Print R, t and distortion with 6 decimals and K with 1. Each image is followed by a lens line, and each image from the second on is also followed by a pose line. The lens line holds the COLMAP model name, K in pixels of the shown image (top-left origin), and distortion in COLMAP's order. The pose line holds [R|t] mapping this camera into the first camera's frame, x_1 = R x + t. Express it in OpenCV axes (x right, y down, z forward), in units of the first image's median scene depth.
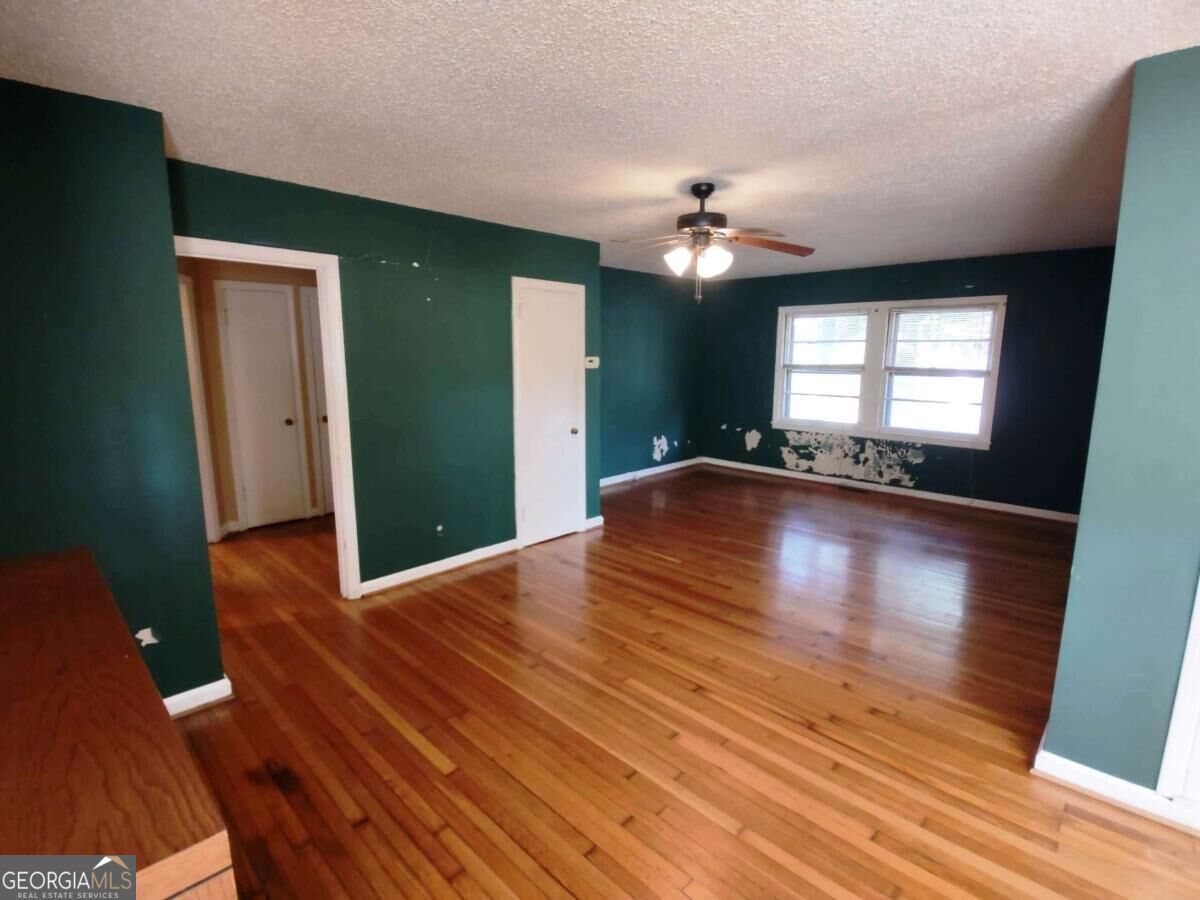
lens RADIAL K [[579.9, 0, 606.8], [0, 579.9, 449.5], [0, 0, 1]] dist [0.011769, -0.019461]
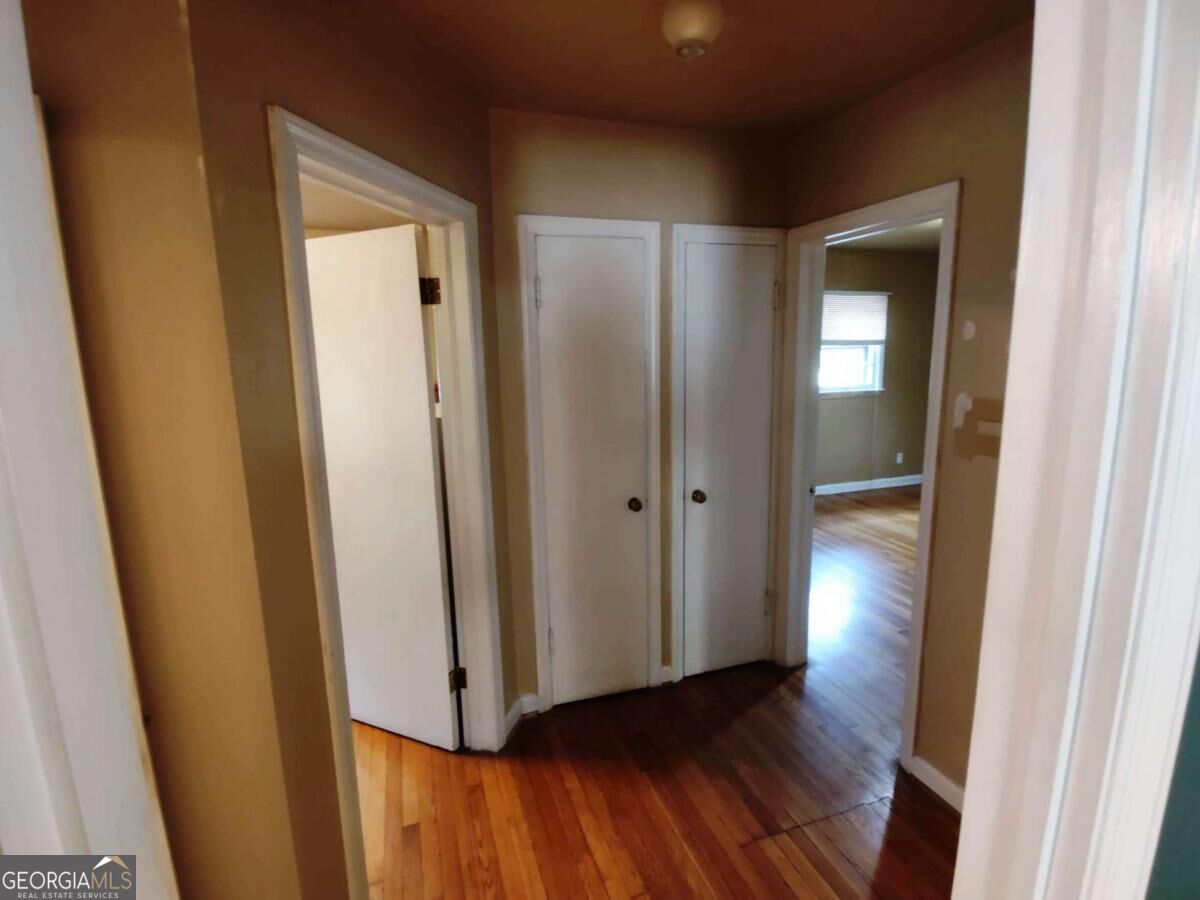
lens RADIAL K [[579.9, 0, 601.2], [0, 579.9, 446.5], [0, 0, 1]] dist [0.011769, -0.019461]
pose [[0.893485, 0.055162, -0.445692, -0.364963], [-0.050172, 0.998476, 0.022999, -0.109452], [0.446282, 0.001811, 0.894891, 0.560650]]
